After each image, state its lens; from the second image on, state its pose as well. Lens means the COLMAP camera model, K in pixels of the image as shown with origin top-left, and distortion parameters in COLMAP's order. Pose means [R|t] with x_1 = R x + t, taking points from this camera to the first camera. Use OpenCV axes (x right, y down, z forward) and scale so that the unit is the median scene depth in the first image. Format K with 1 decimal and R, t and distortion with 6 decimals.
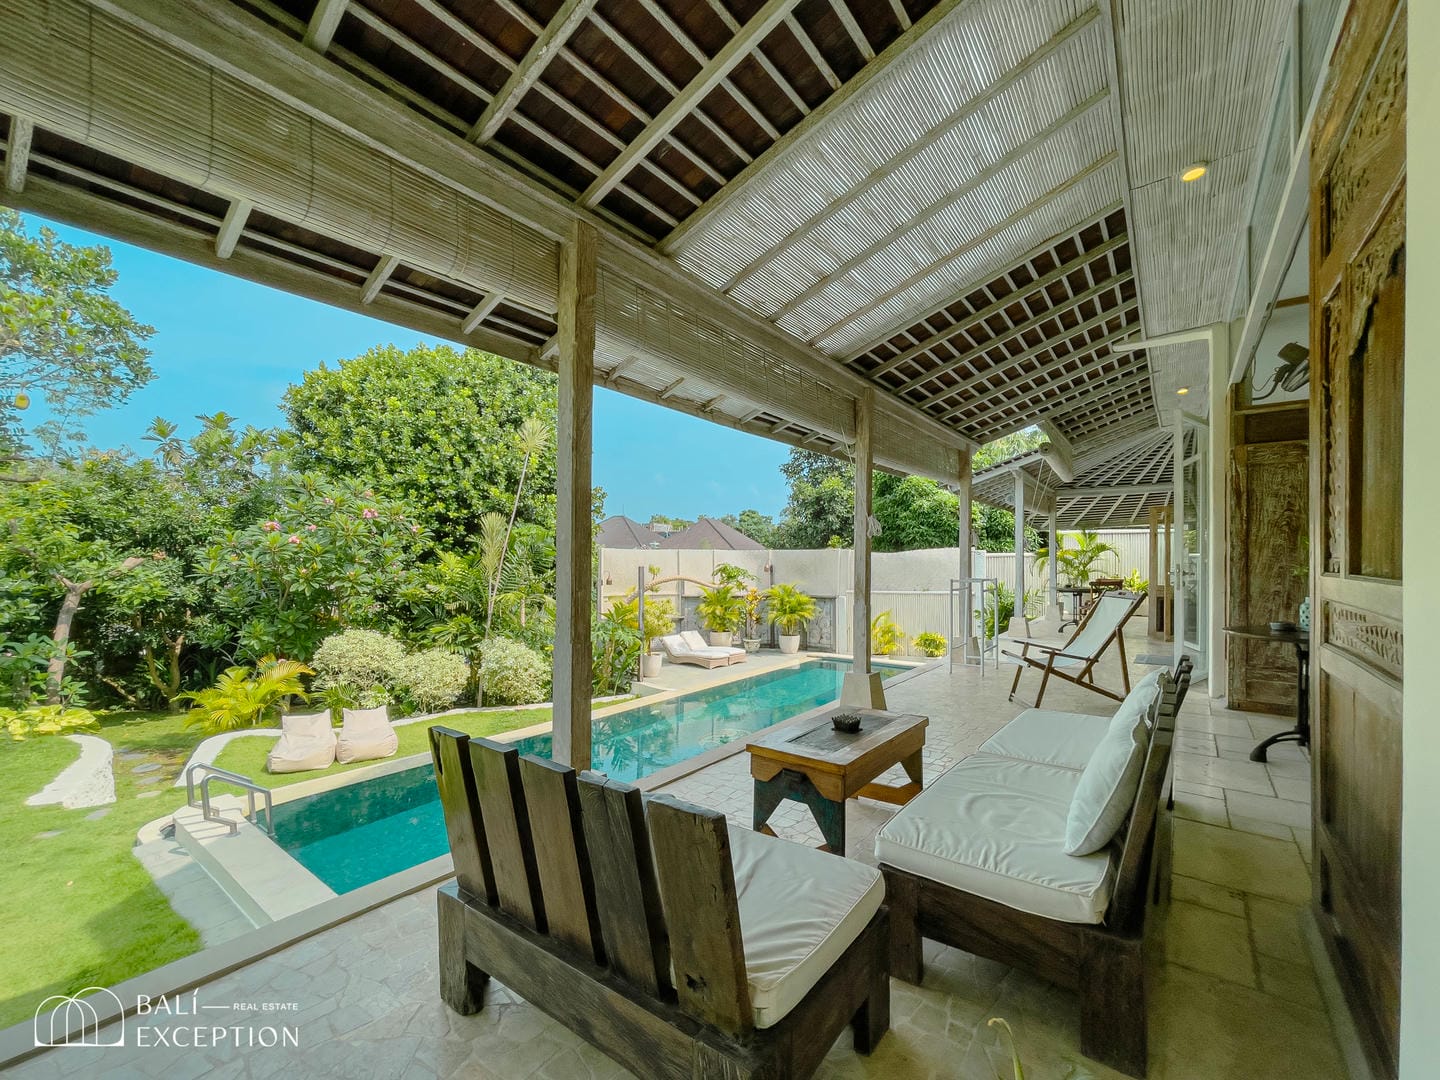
lens RADIAL K [[591.2, 0, 654.7], [0, 591.2, 580.6], [0, 0, 1]] dist [-0.004360, 0.001856]
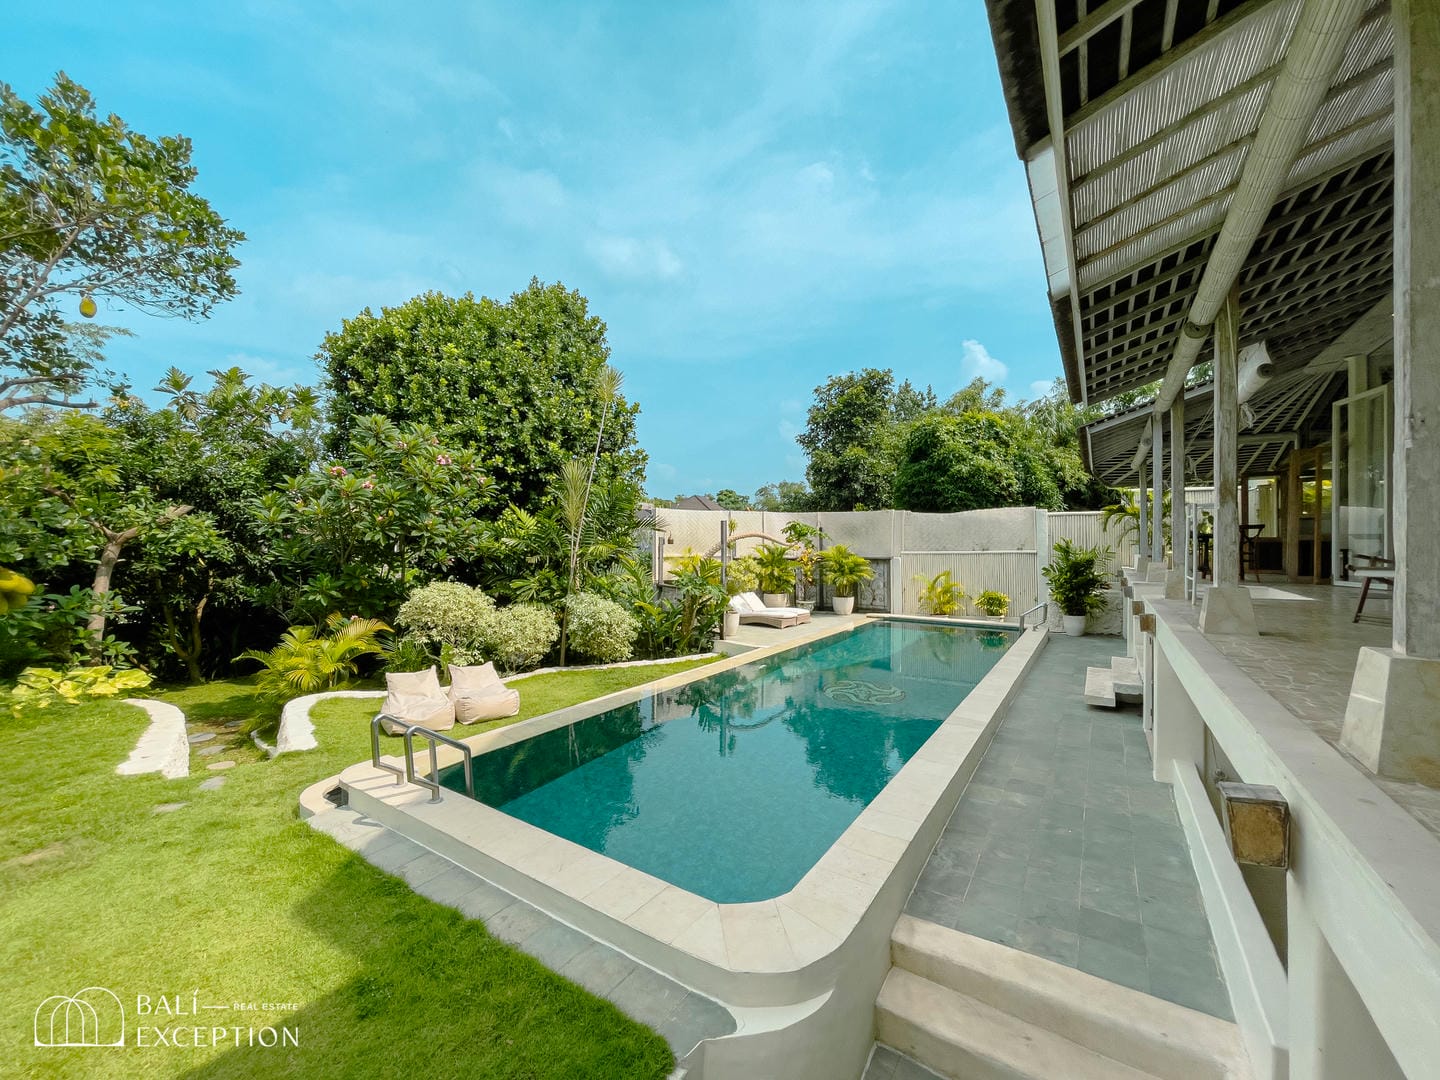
lens RADIAL K [[591.2, 0, 711.9], [0, 591.2, 539.8], [0, 0, 1]] dist [-0.004360, 0.001856]
pose [[0.998144, 0.000666, 0.060894, -0.116614], [0.000272, 0.999881, -0.015399, 0.026114], [-0.060897, 0.015387, 0.998025, 0.048395]]
